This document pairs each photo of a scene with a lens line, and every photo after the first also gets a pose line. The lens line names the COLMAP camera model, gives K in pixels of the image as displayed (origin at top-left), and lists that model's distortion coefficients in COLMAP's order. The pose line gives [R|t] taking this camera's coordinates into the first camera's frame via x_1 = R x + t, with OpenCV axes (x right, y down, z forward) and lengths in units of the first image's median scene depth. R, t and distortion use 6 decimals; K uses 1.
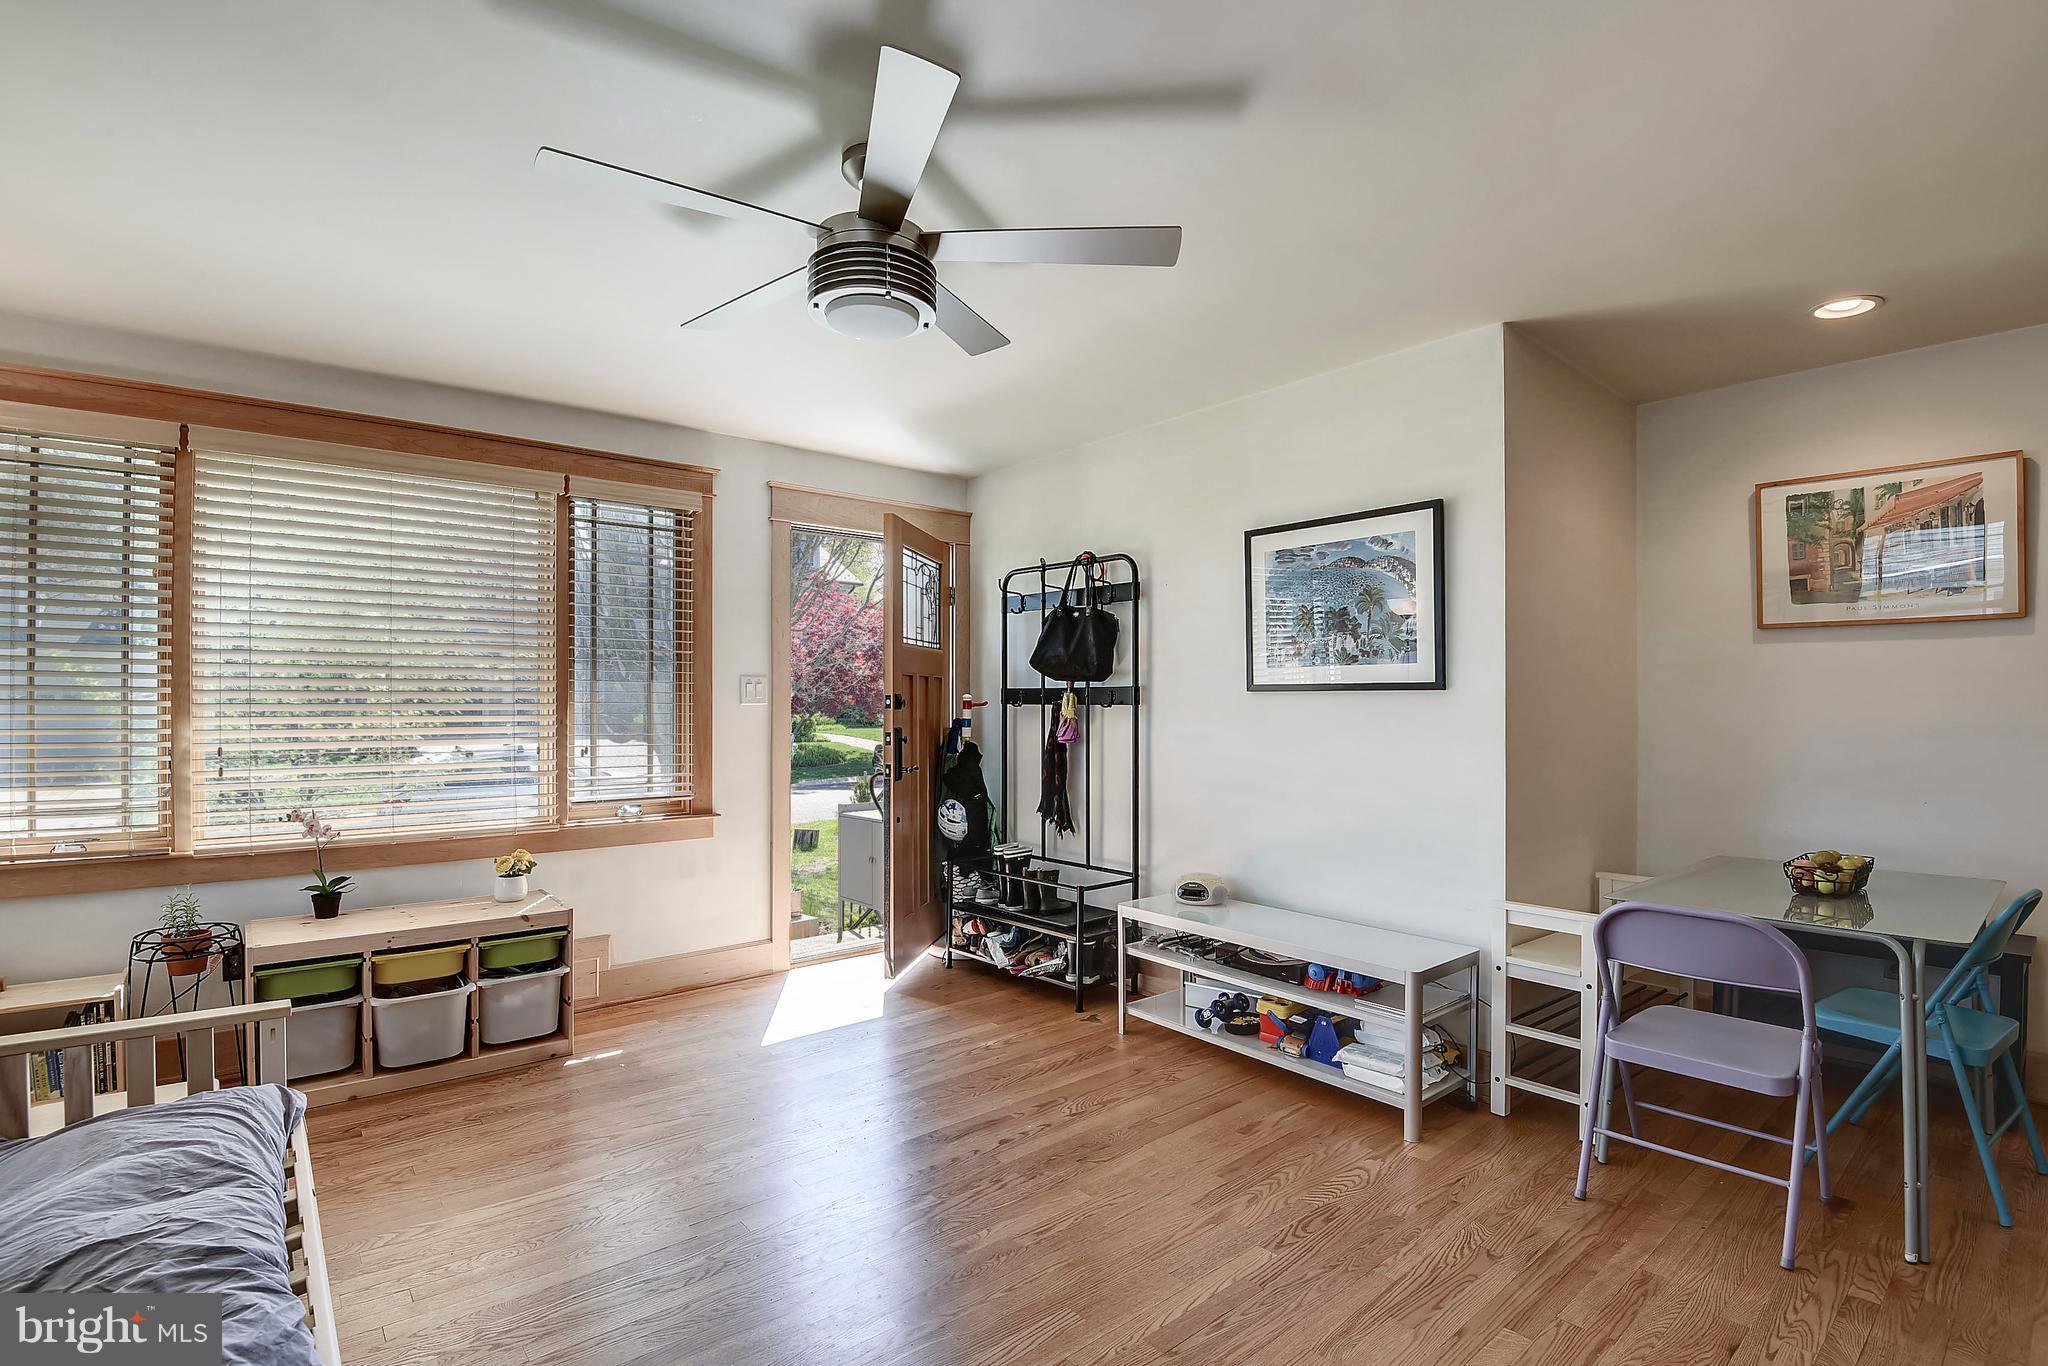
lens RADIAL K [[943.5, 0, 1061.6], [0, 943.5, 702.0], [0, 0, 1]] dist [-0.001778, -0.033506]
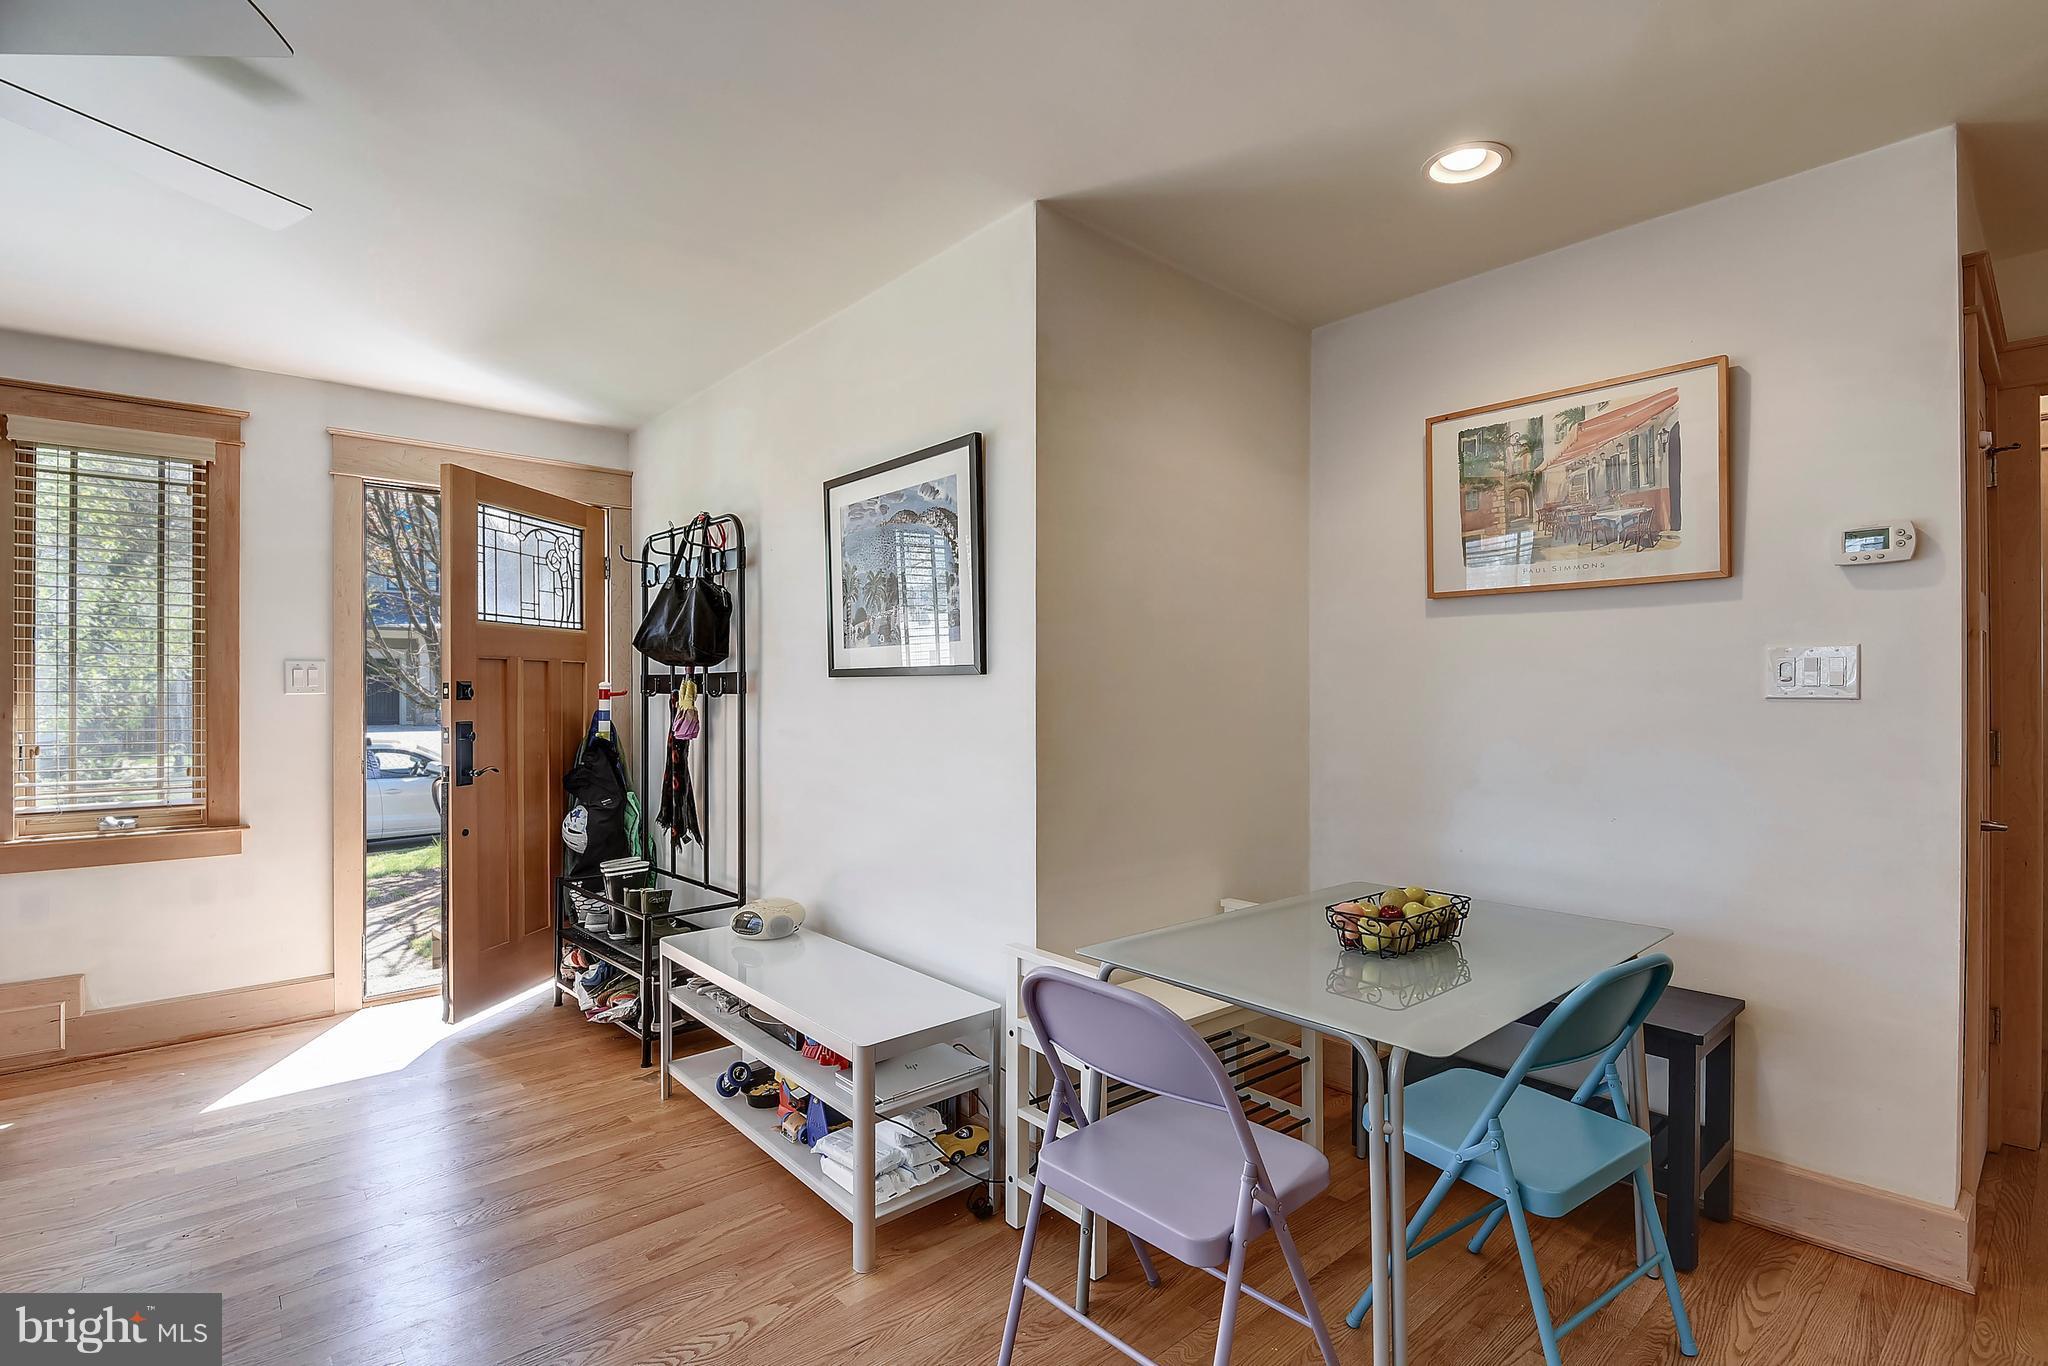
lens RADIAL K [[954.0, 0, 1045.9], [0, 954.0, 691.4], [0, 0, 1]] dist [0.002629, -0.012189]
pose [[0.999818, -0.002005, 0.018974, 0.381119], [0.001979, 0.999997, 0.001410, -0.000087], [-0.018976, -0.001372, 0.999819, 0.172232]]
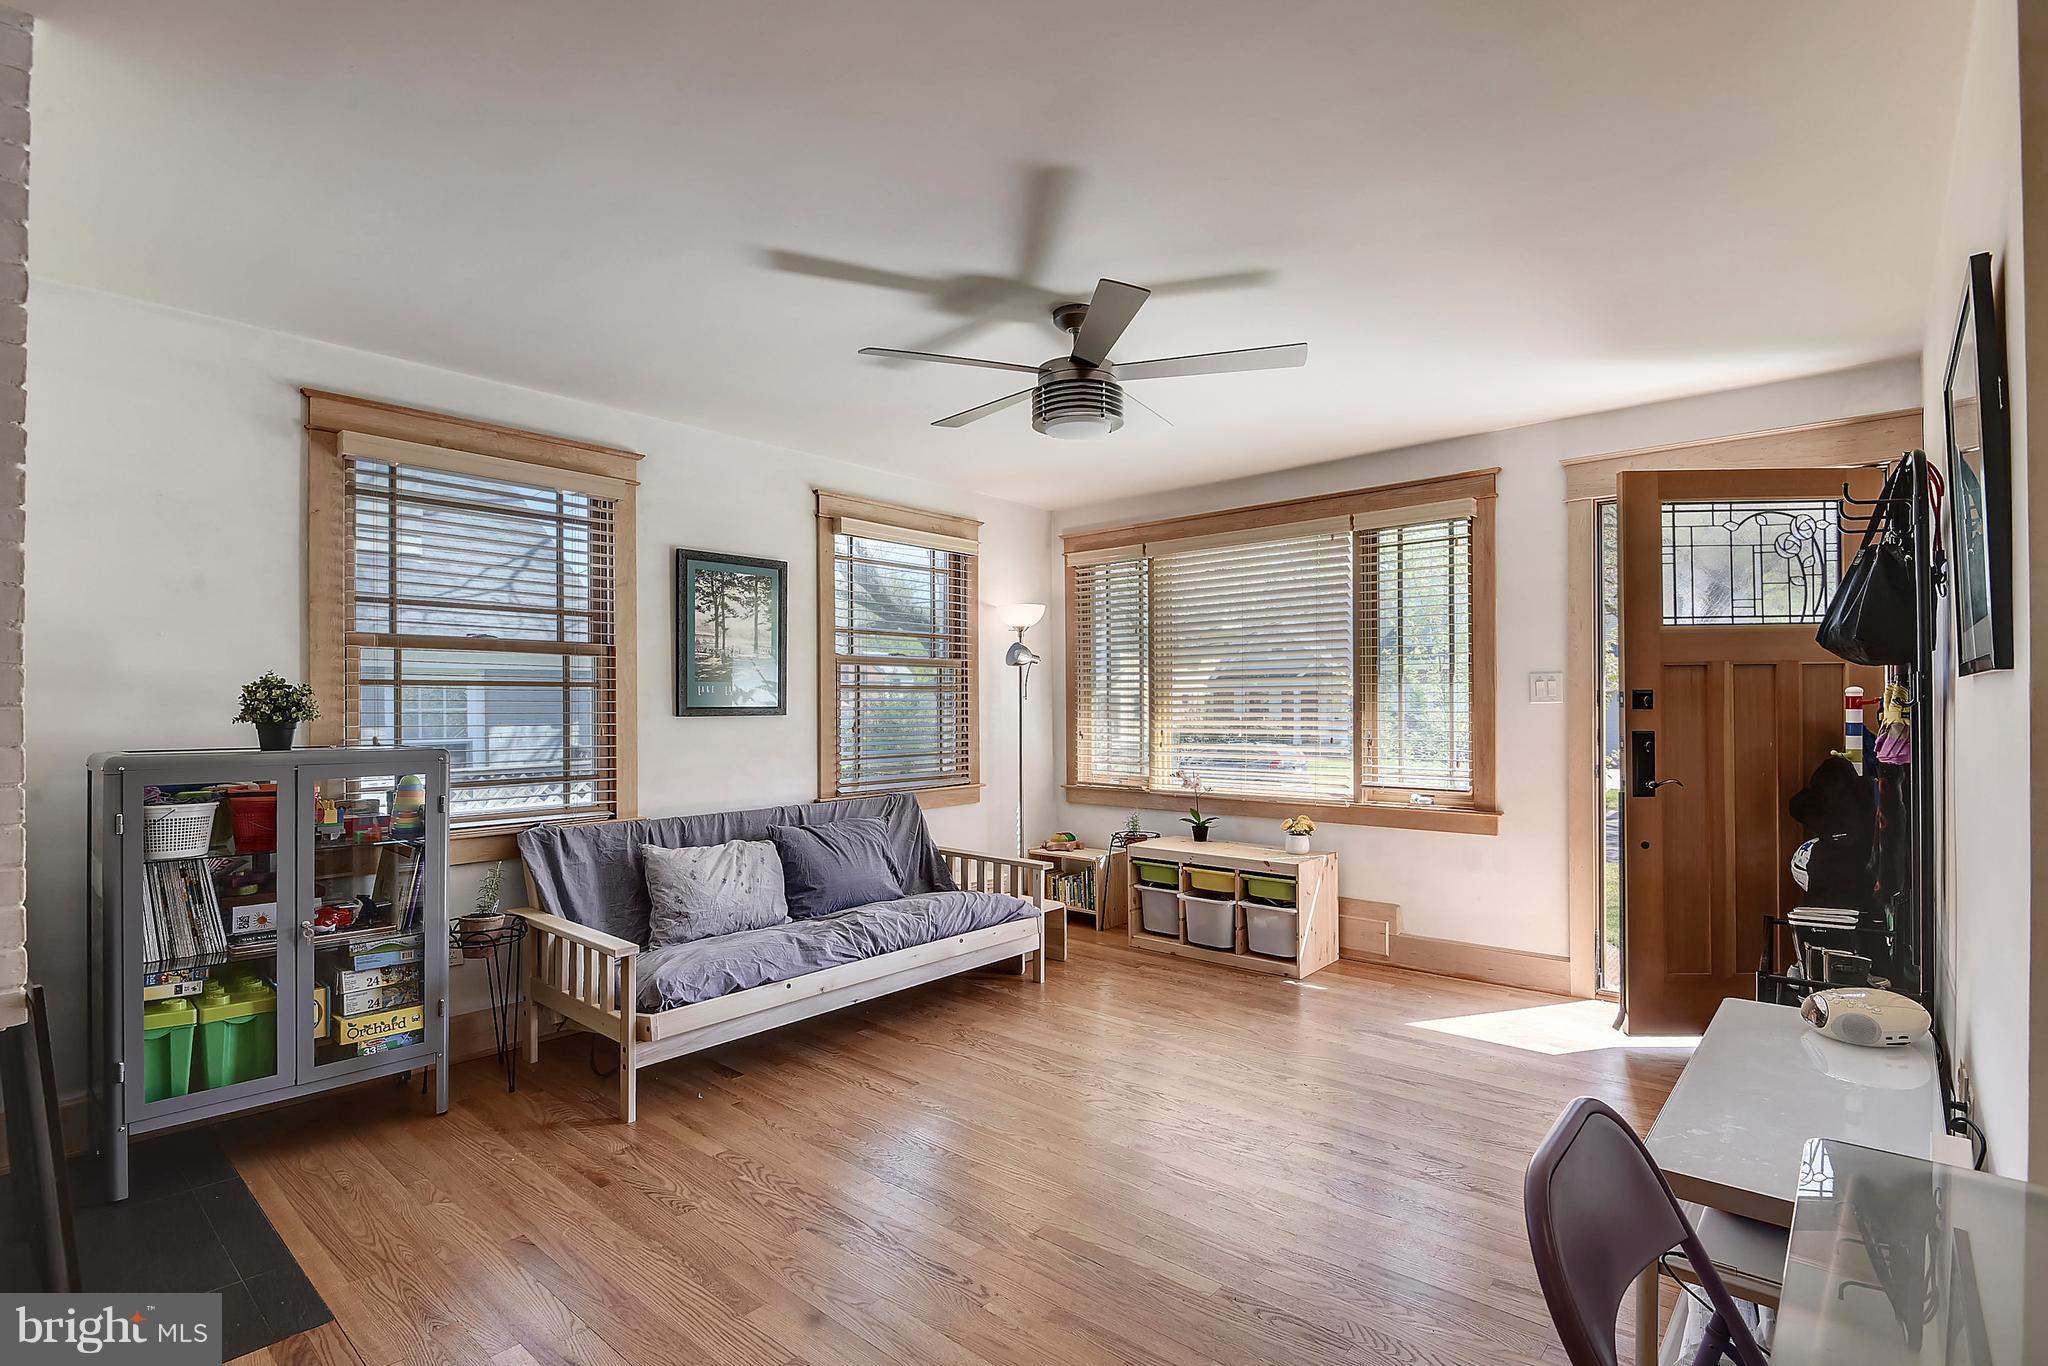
lens RADIAL K [[994.0, 0, 1024.4], [0, 994.0, 703.3], [0, 0, 1]] dist [0.042660, -0.035032]
pose [[0.139907, -0.003038, -0.990160, 0.719485], [0.007548, 0.999970, -0.002002, 0.000753], [0.990136, -0.007194, 0.139926, 0.412594]]
